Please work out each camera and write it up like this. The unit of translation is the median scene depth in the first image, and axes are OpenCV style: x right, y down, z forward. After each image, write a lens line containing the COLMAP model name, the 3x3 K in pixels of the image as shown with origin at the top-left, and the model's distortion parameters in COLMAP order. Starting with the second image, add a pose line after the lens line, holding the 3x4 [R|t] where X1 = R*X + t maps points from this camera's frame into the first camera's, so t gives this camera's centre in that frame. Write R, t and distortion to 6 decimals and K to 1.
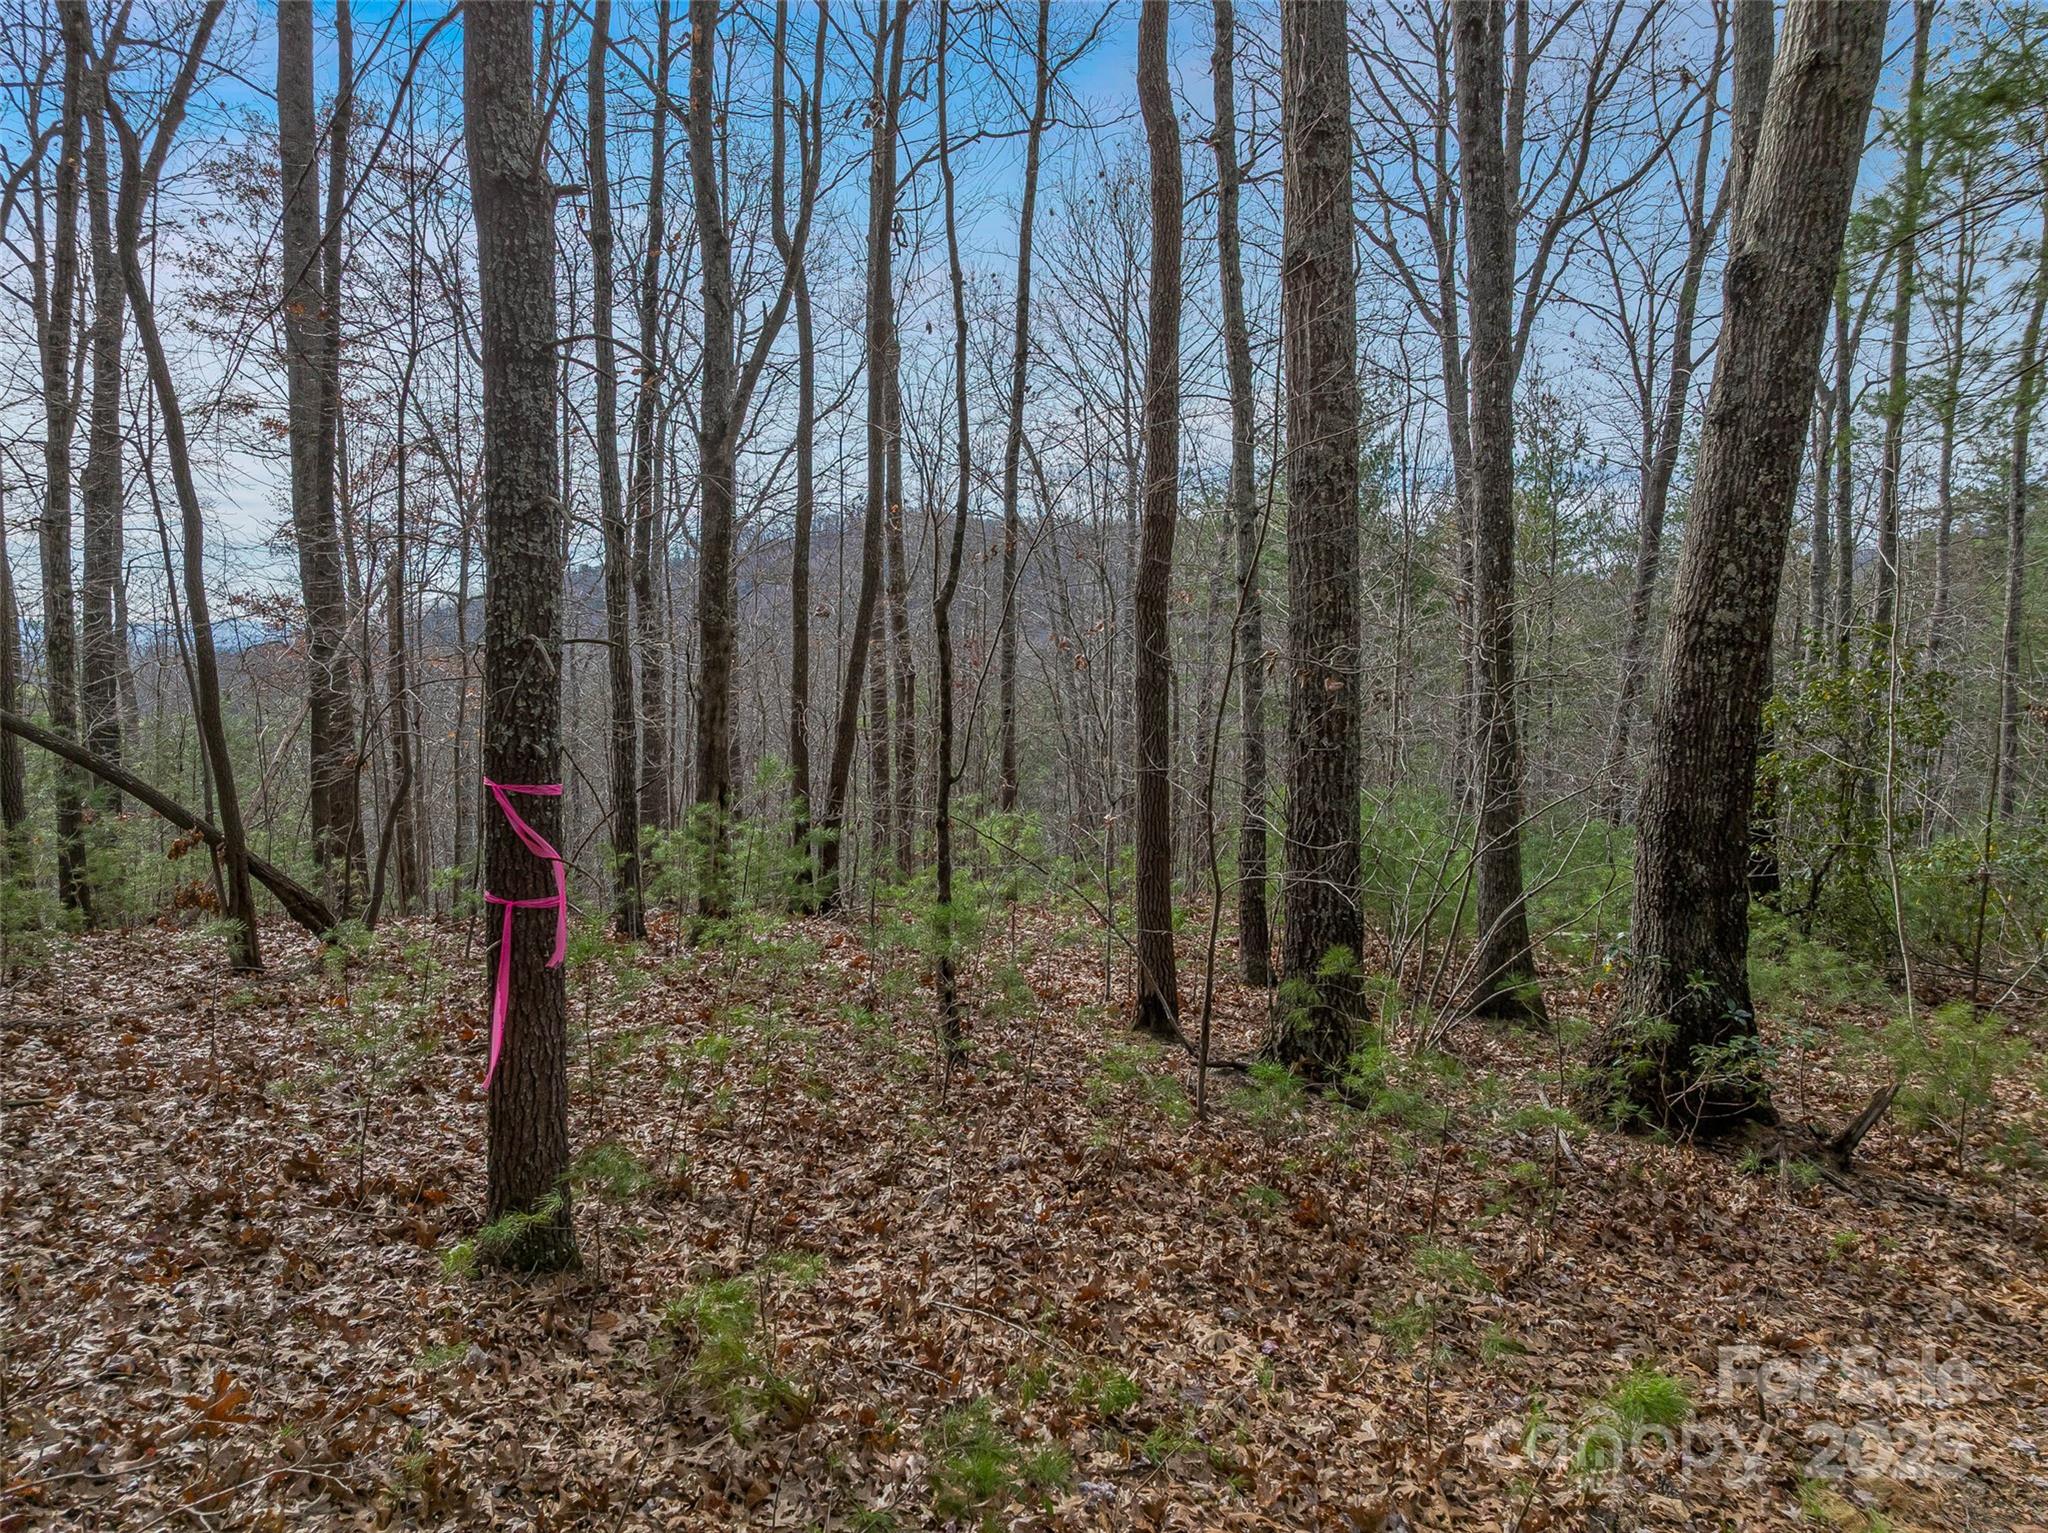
lens RADIAL K [[1443.5, 0, 1026.5], [0, 1443.5, 772.9], [0, 0, 1]] dist [-0.040840, 0.013100]
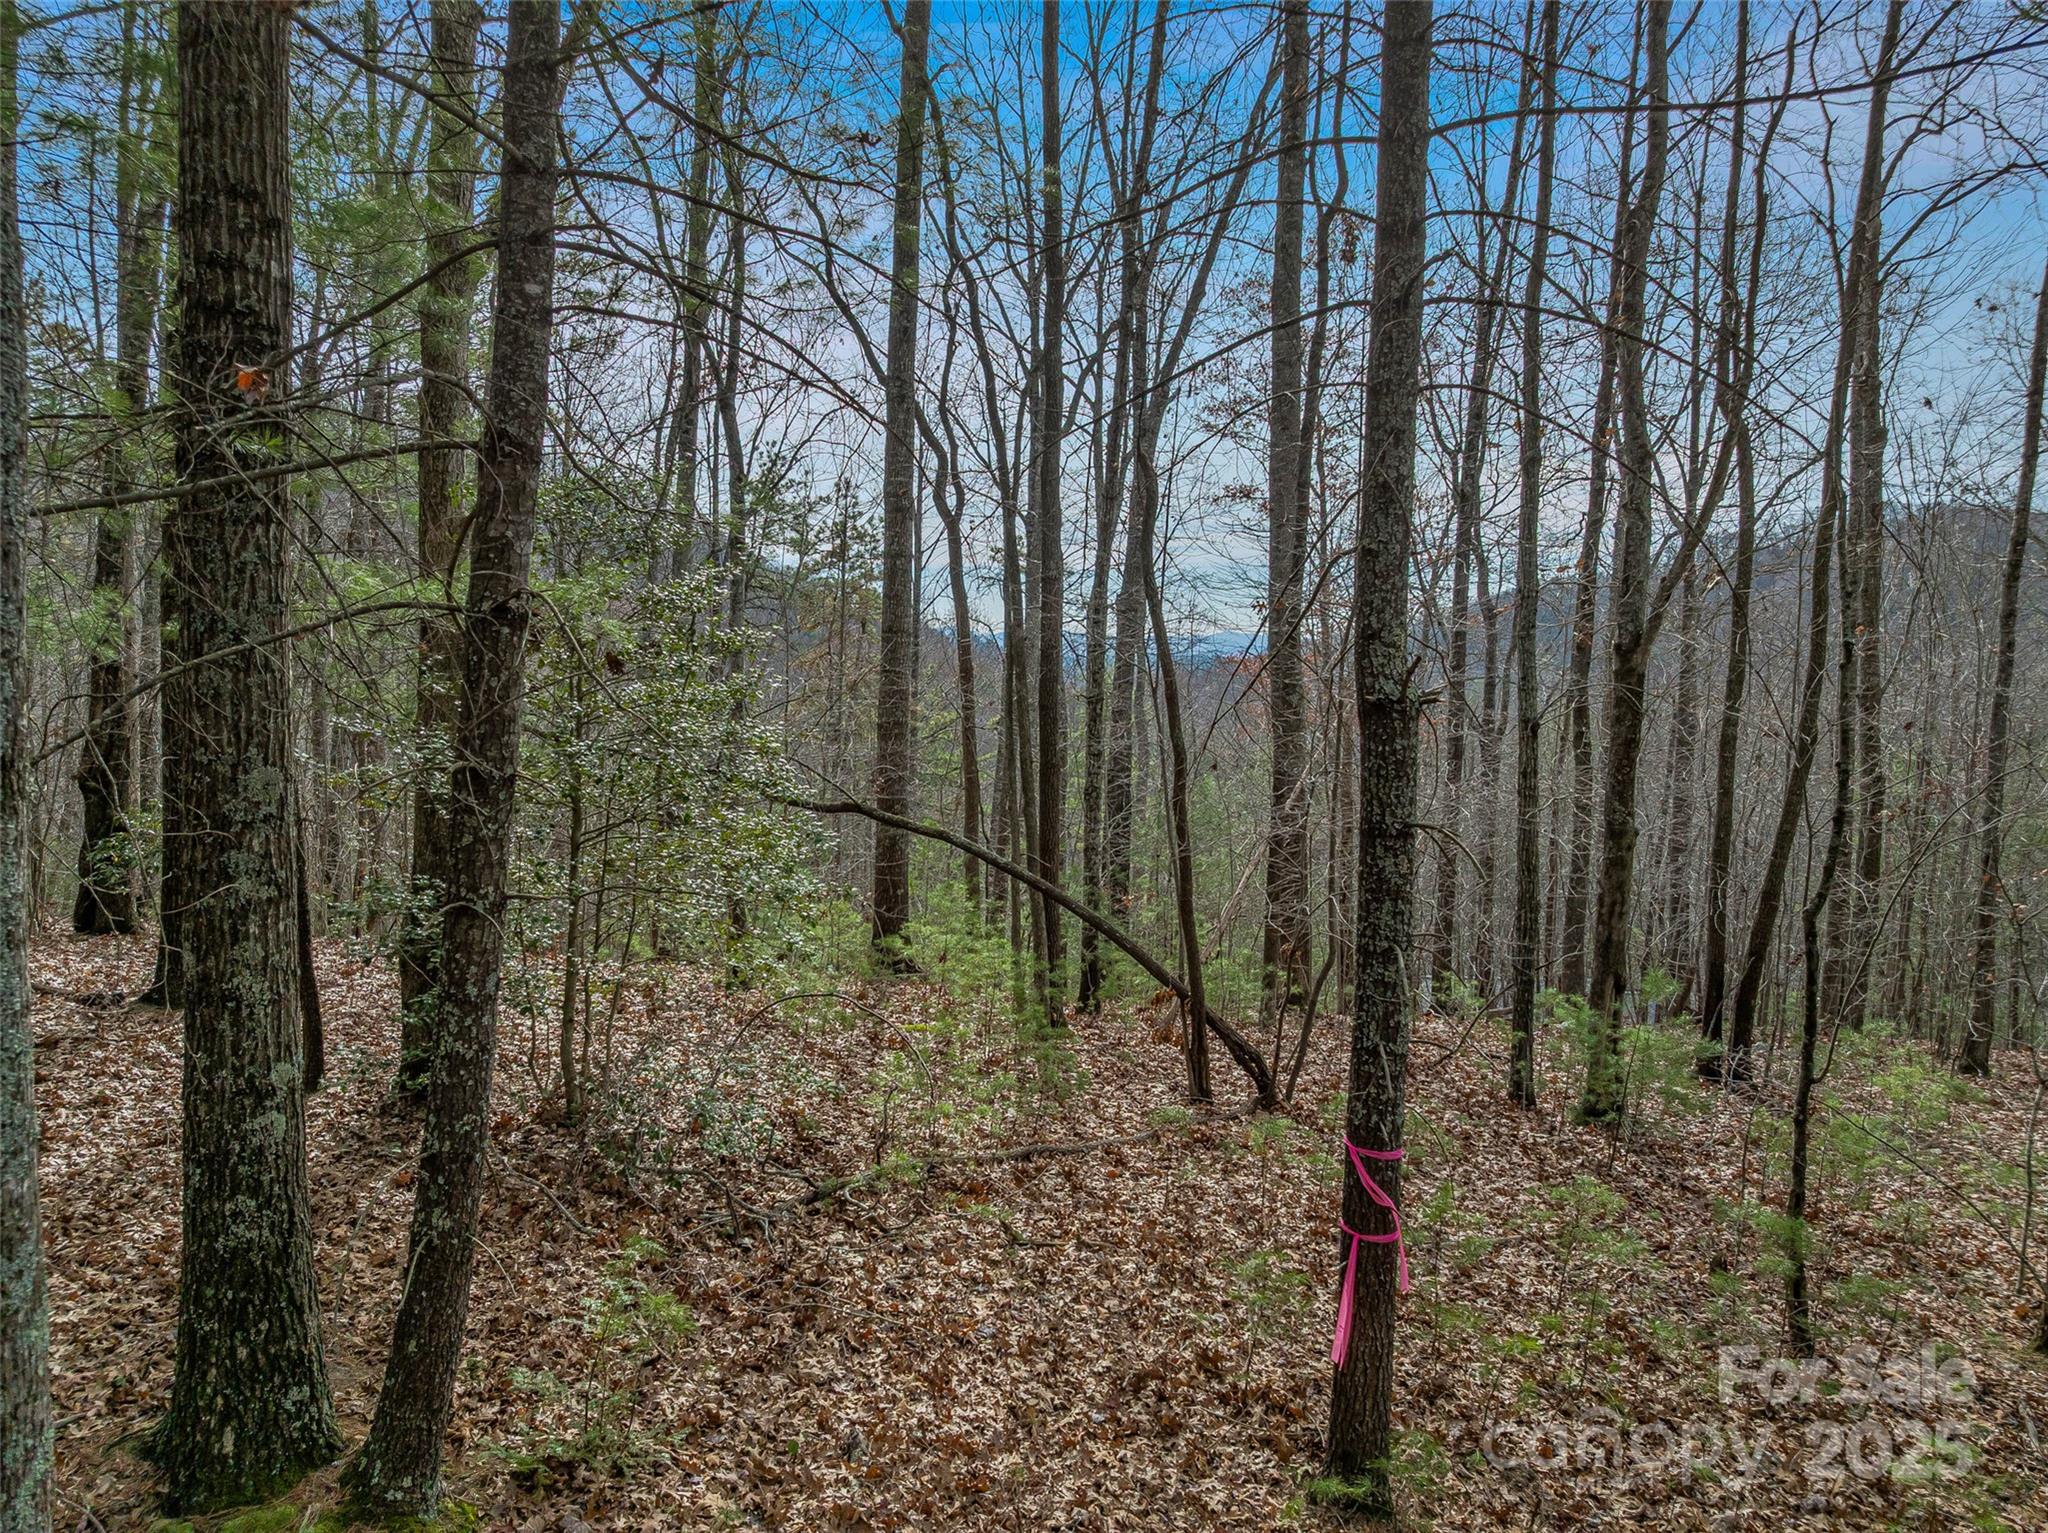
lens RADIAL K [[1443.5, 0, 1030.9], [0, 1443.5, 766.7], [0, 0, 1]] dist [-0.040840, 0.013100]
pose [[0.800764, 0.050070, -0.596883, 0.150144], [-0.062519, 0.998044, -0.000153, -0.285690], [0.595708, 0.037439, 0.802328, -0.230226]]
